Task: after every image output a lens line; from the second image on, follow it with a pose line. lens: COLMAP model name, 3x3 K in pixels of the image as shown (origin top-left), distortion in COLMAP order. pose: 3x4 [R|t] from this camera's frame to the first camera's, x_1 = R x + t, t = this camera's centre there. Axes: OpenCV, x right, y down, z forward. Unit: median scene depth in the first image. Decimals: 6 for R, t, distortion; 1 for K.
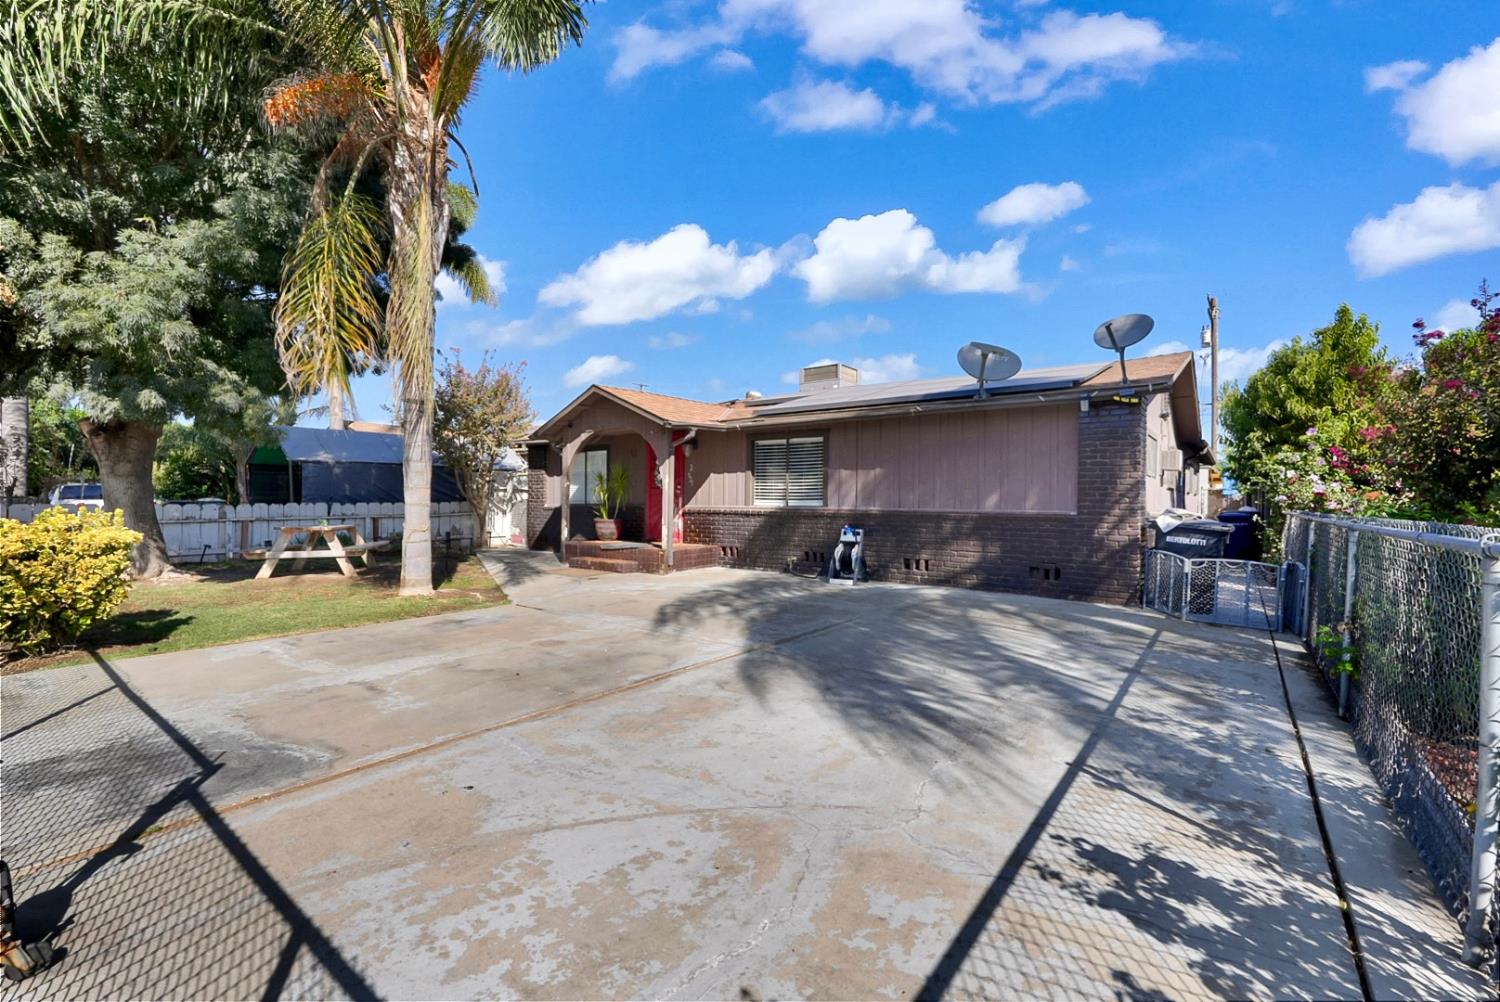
lens RADIAL K [[686.3, 0, 743.5], [0, 686.3, 493.2], [0, 0, 1]] dist [-0.000145, 0.000209]
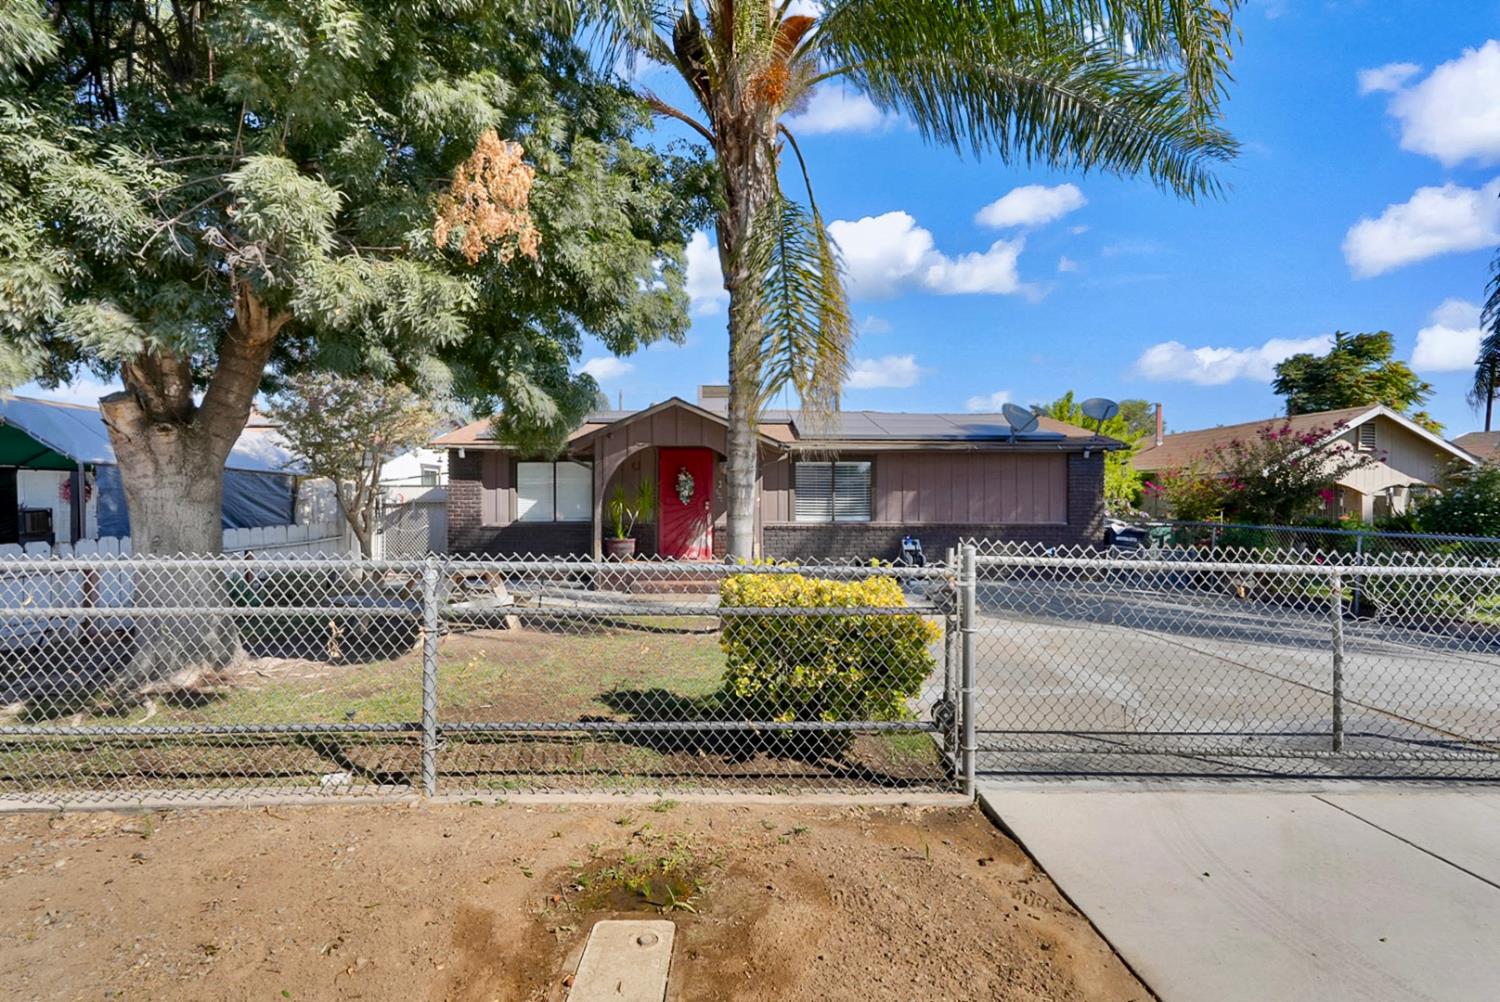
lens RADIAL K [[686.3, 0, 763.1], [0, 686.3, 502.5], [0, 0, 1]] dist [-0.000145, 0.000209]
pose [[0.774874, -0.009985, 0.632037, -0.738587], [-0.003344, 0.999796, 0.019896, -0.034015], [-0.632107, -0.017530, 0.774683, 0.186927]]
